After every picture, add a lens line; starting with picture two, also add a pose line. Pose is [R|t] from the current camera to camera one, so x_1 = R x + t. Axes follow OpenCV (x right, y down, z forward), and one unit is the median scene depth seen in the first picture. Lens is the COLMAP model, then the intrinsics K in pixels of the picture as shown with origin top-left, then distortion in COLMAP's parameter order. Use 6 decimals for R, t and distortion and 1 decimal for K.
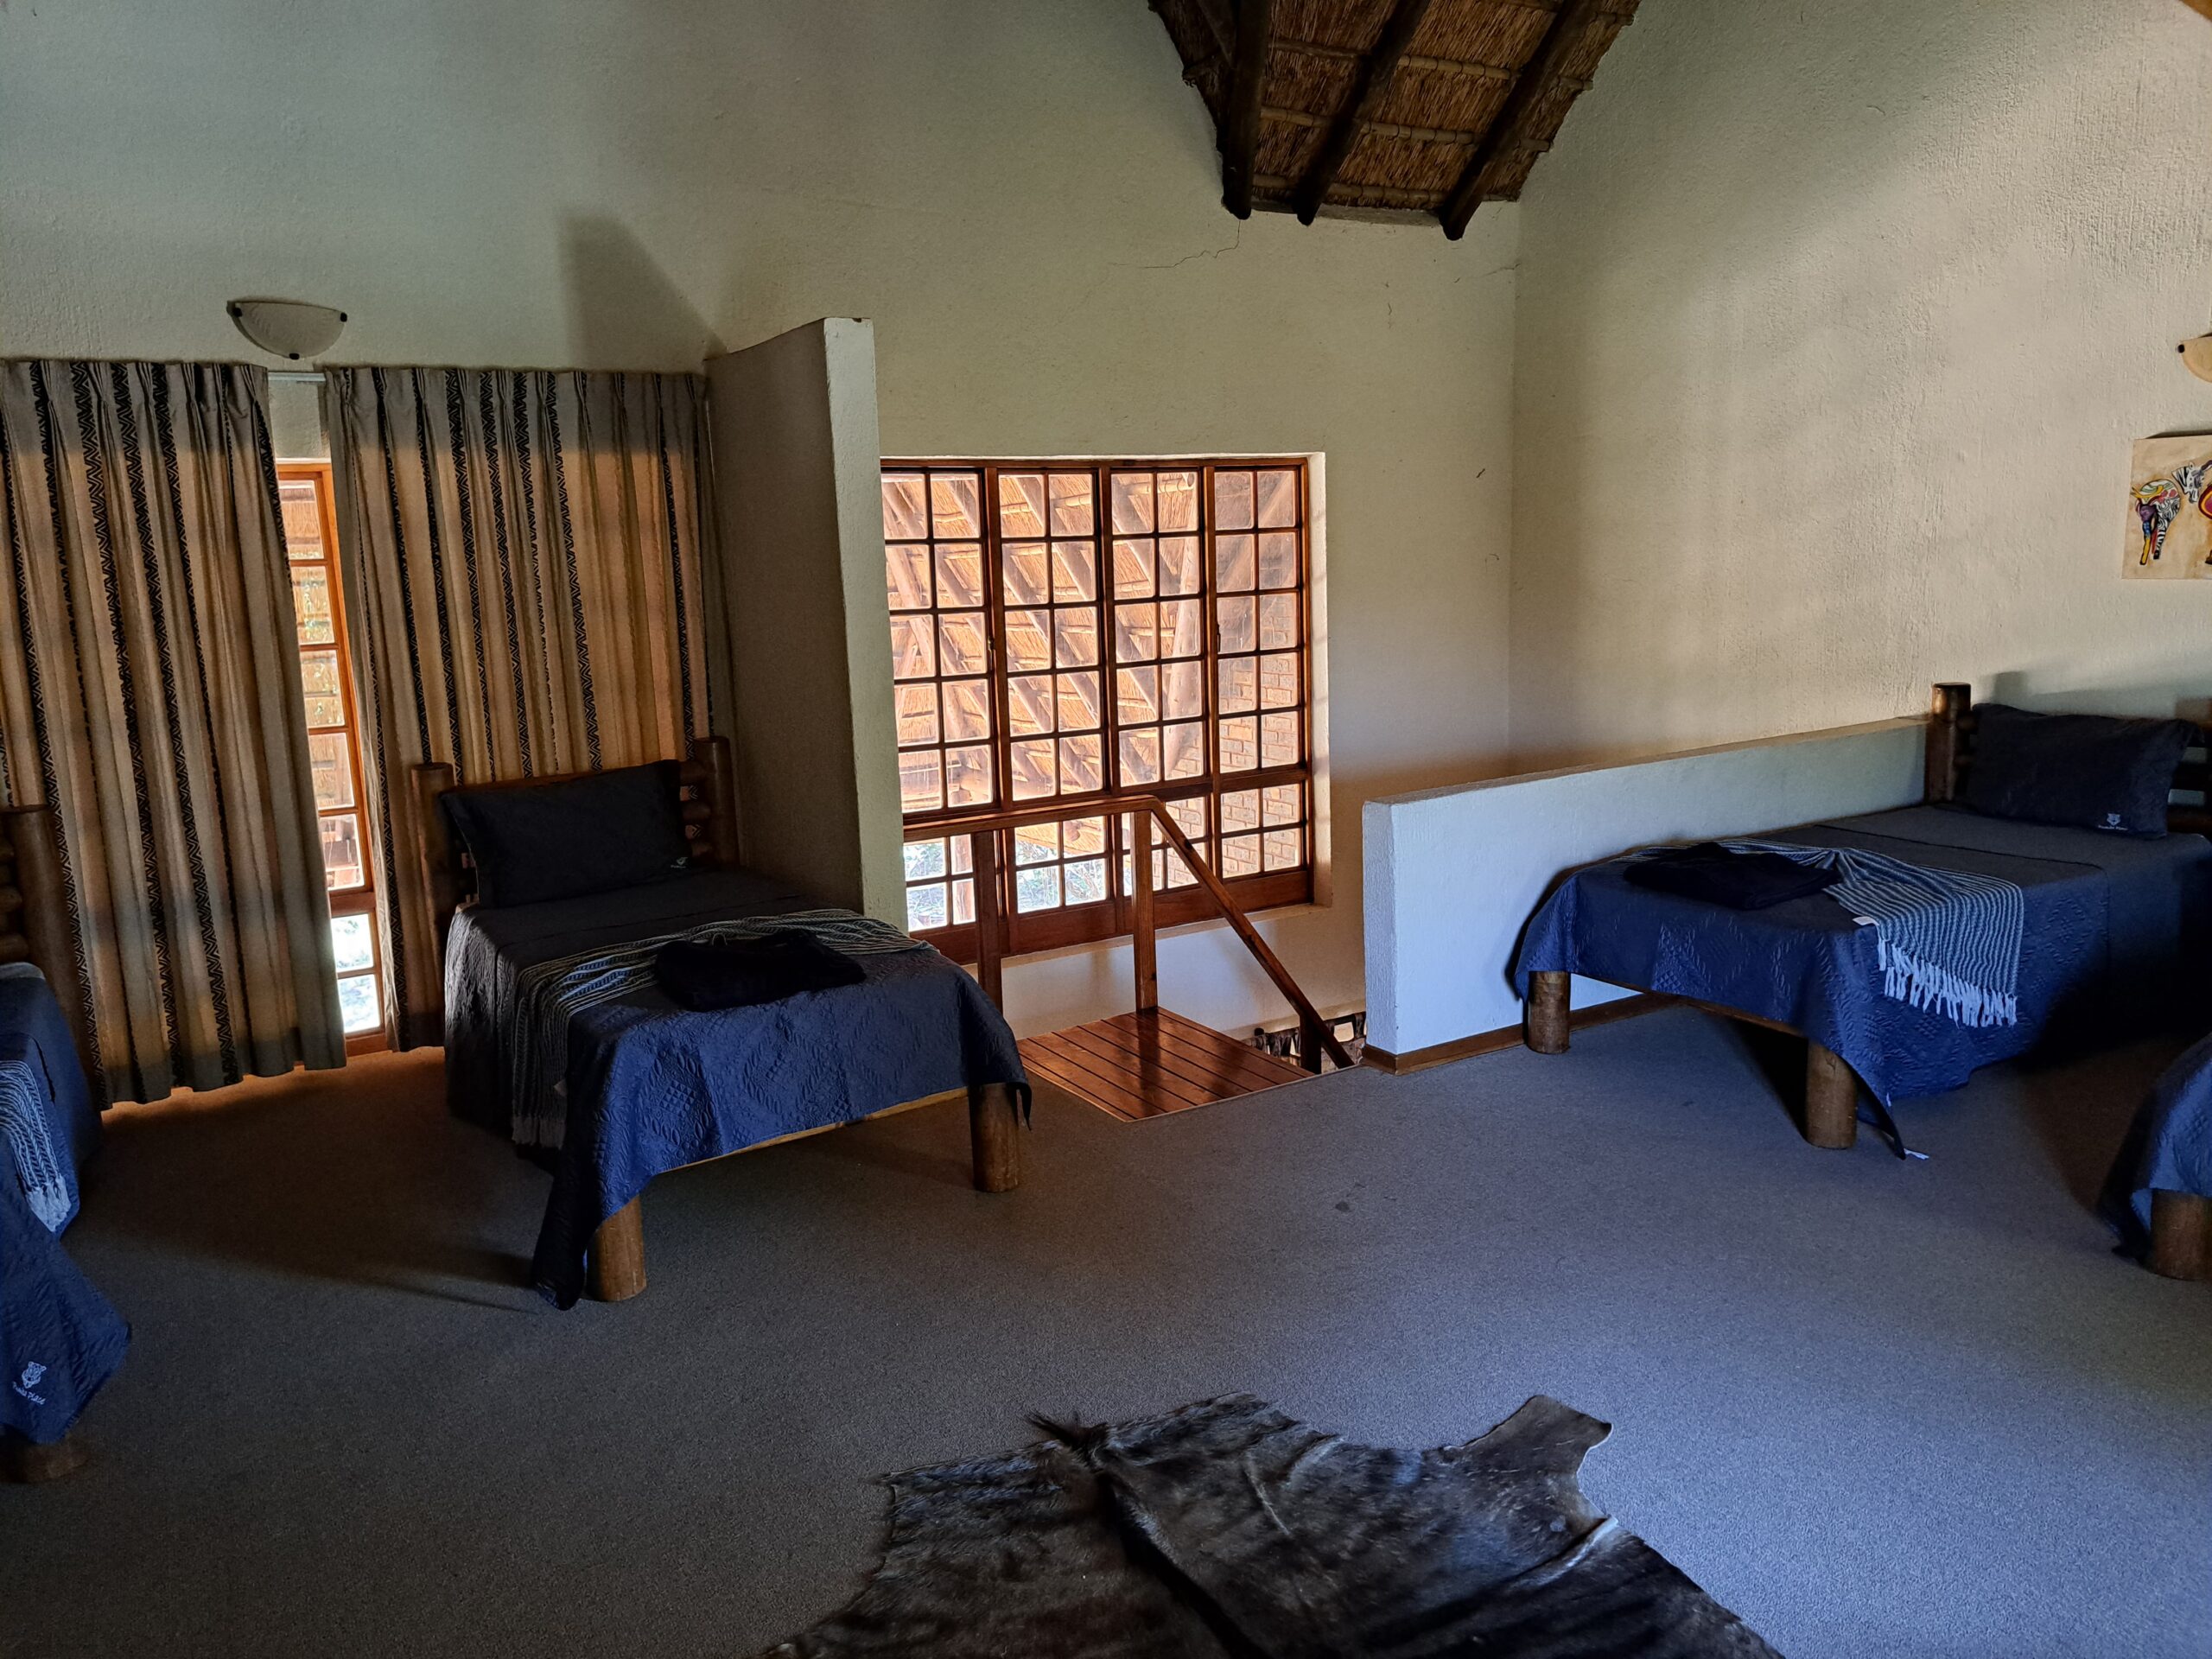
lens RADIAL K [[1592.3, 0, 1091.4], [0, 1592.3, 826.4], [0, 0, 1]] dist [0.059121, -0.043220]
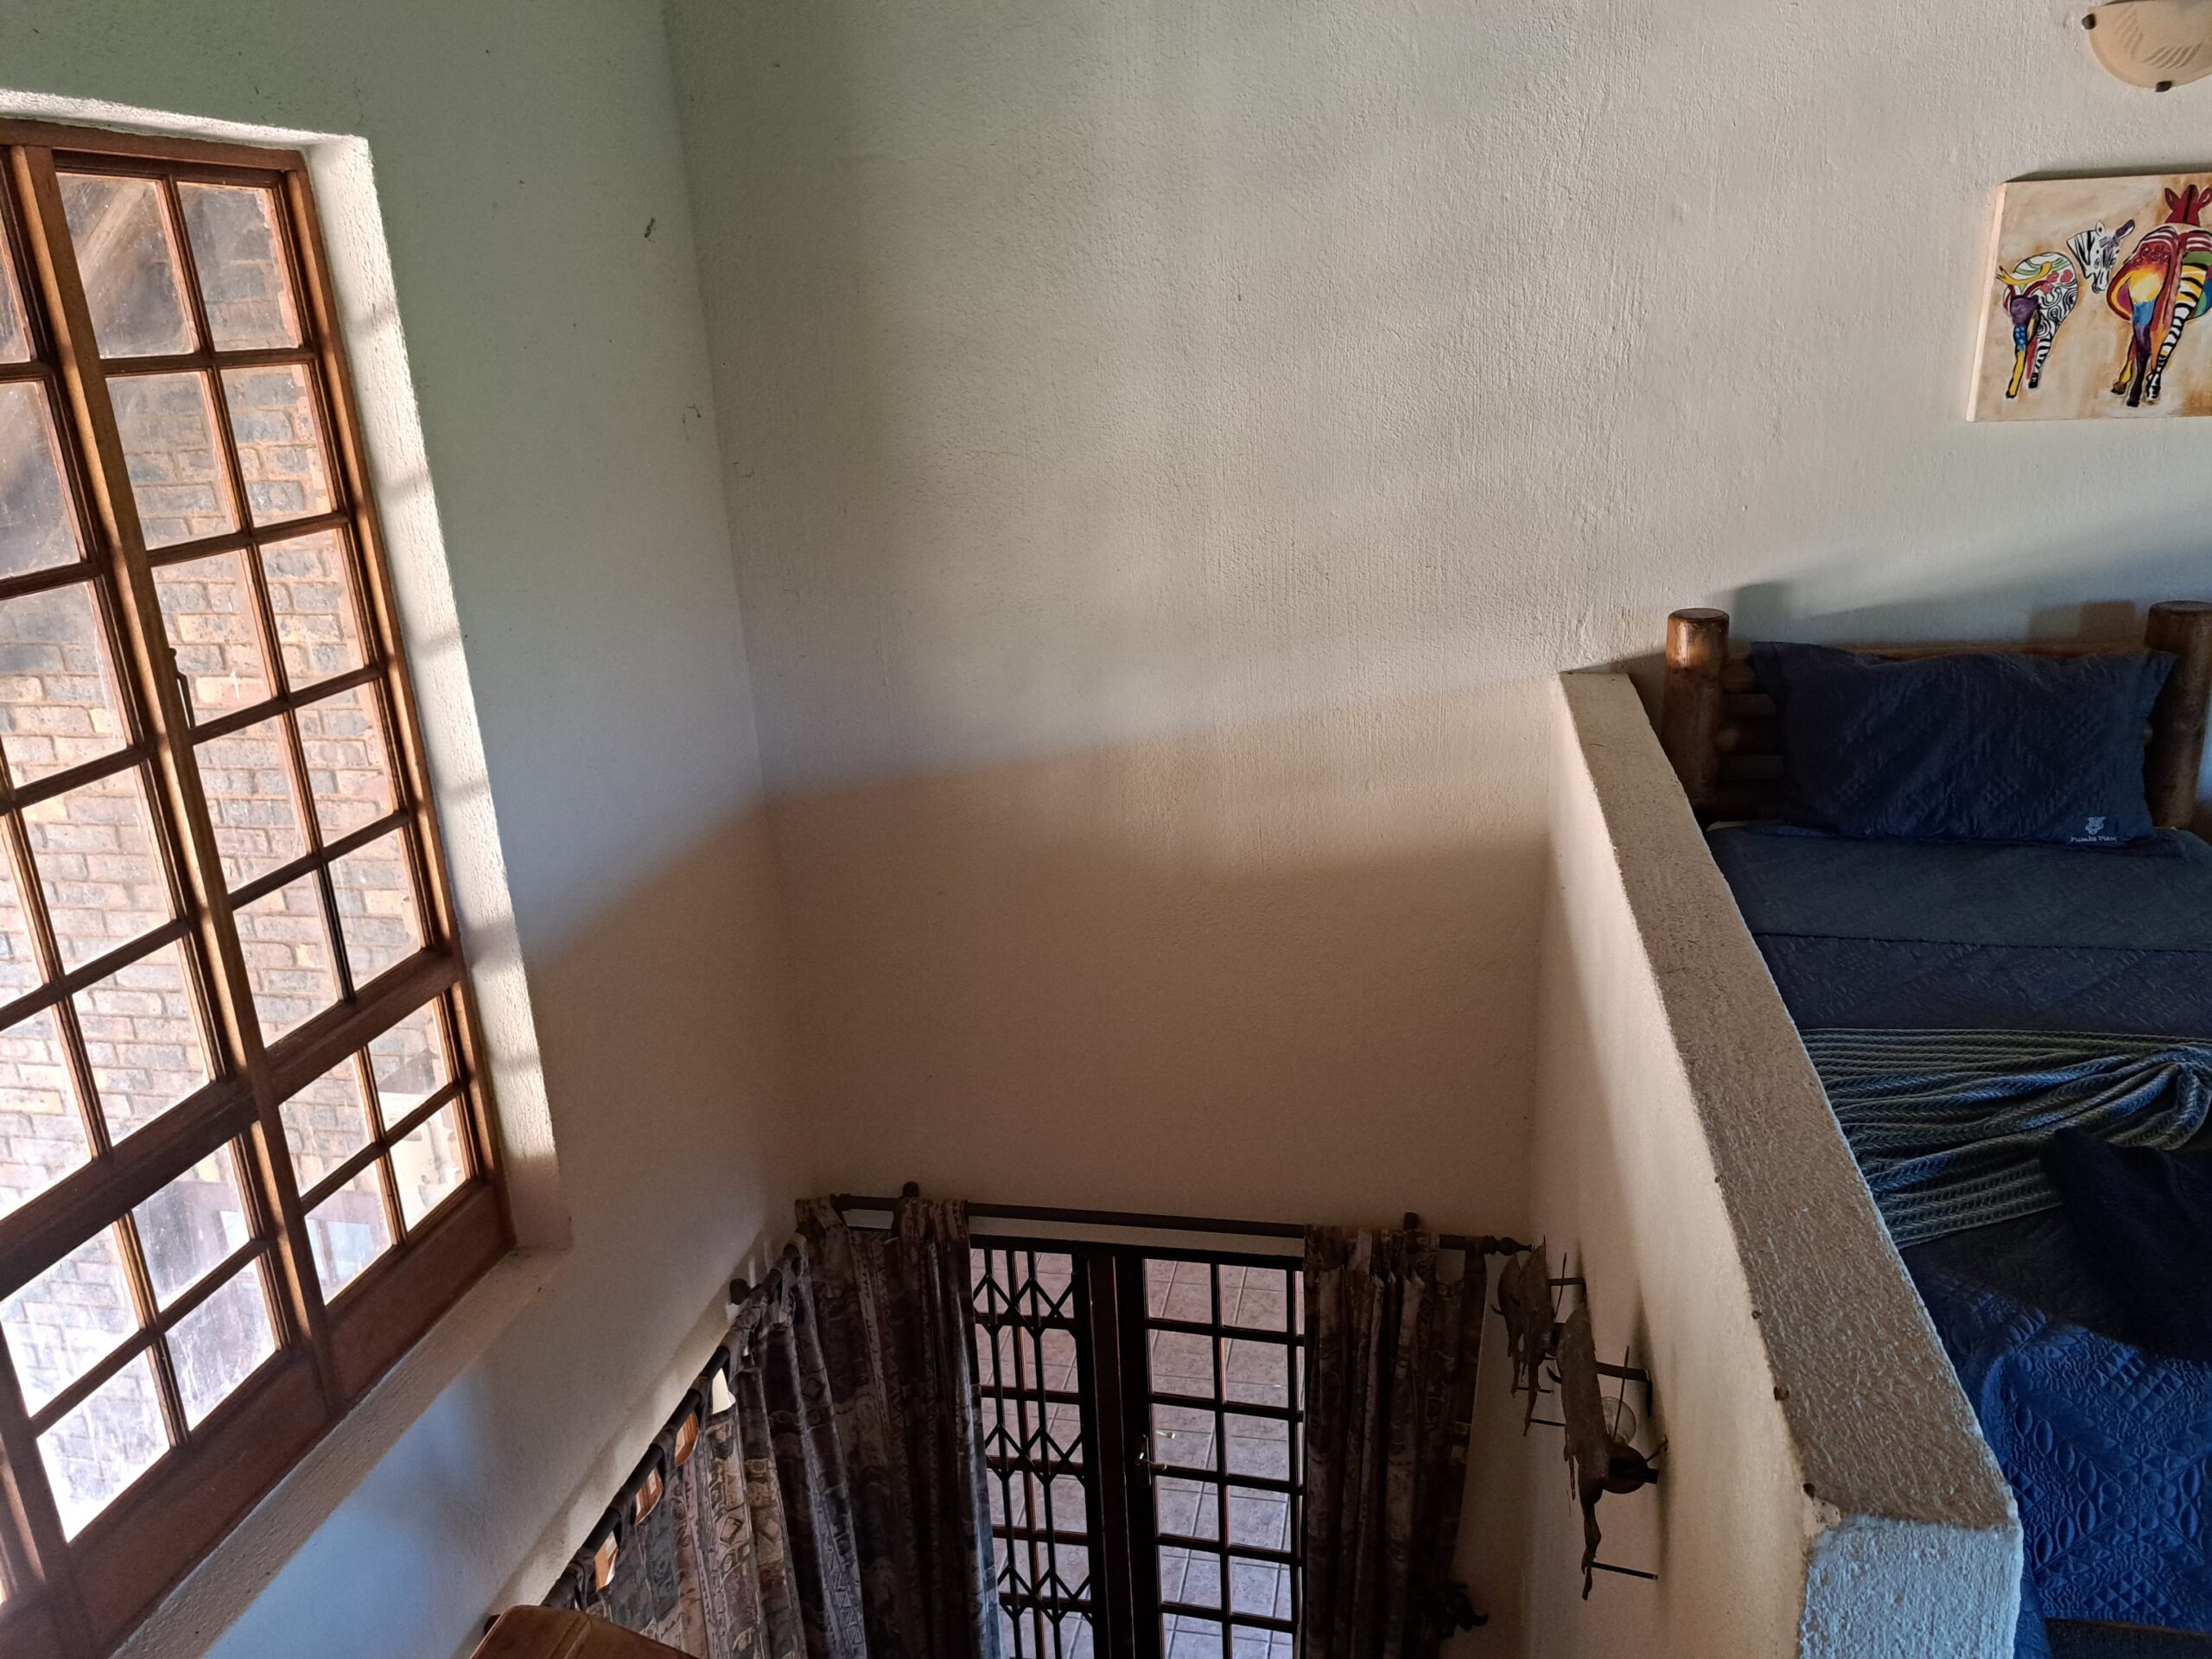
lens RADIAL K [[1592.3, 0, 1091.4], [0, 1592.3, 826.4], [0, 0, 1]] dist [0.059121, -0.043220]
pose [[0.673663, -0.222011, 0.704904, -0.051117], [0.147595, 0.975013, 0.166029, -0.155081], [-0.724151, -0.007807, 0.689598, 0.822227]]
